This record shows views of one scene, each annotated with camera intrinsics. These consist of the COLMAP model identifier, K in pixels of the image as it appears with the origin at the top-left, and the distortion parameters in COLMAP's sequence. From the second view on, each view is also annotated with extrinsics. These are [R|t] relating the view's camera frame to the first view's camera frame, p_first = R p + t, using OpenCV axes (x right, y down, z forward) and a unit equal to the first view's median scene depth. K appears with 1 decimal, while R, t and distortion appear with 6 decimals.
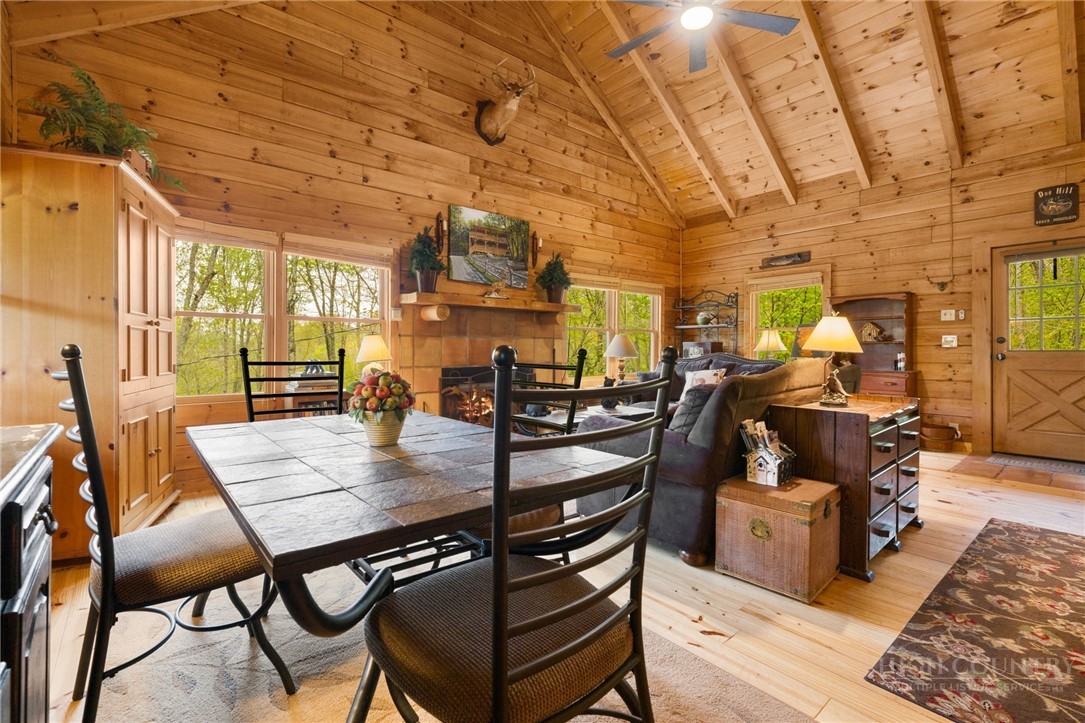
lens RADIAL K [[483.3, 0, 534.0], [0, 483.3, 350.1], [0, 0, 1]] dist [0.001766, -0.001537]
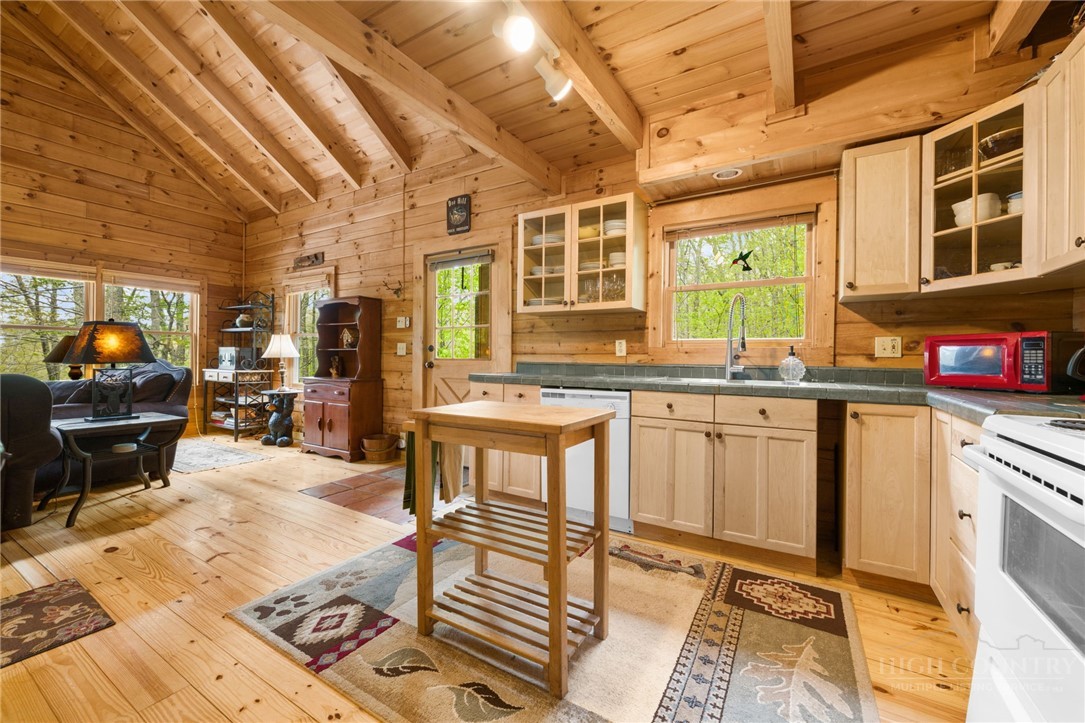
lens RADIAL K [[434.7, 0, 539.8], [0, 434.7, 359.4], [0, 0, 1]] dist [-0.001799, 0.001038]
pose [[0.948325, 0.009874, 0.317148, 0.857575], [-0.011232, 0.999934, 0.002453, -0.002693], [-0.317102, -0.005888, 0.948373, 0.074858]]
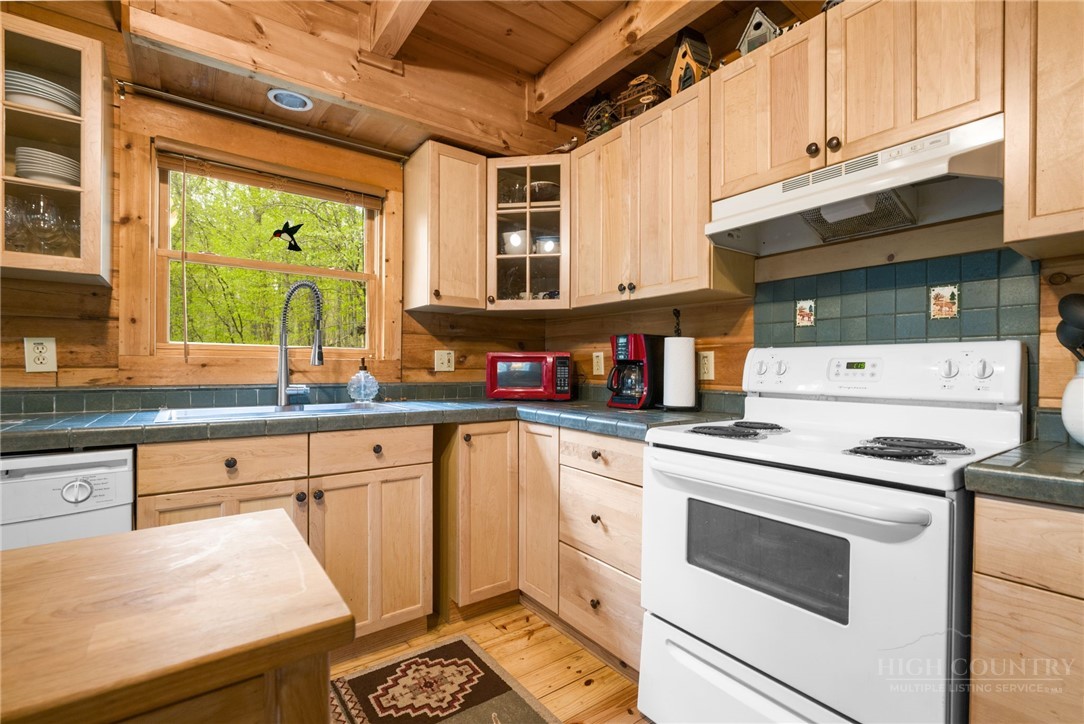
lens RADIAL K [[482.9, 0, 535.9], [0, 482.9, 370.8], [0, 0, 1]] dist [0.001766, -0.001537]
pose [[0.073338, -0.006470, 0.997286, 0.859328], [-0.006931, 0.999952, 0.006997, -0.013083], [-0.997283, -0.007425, 0.073289, 0.274274]]
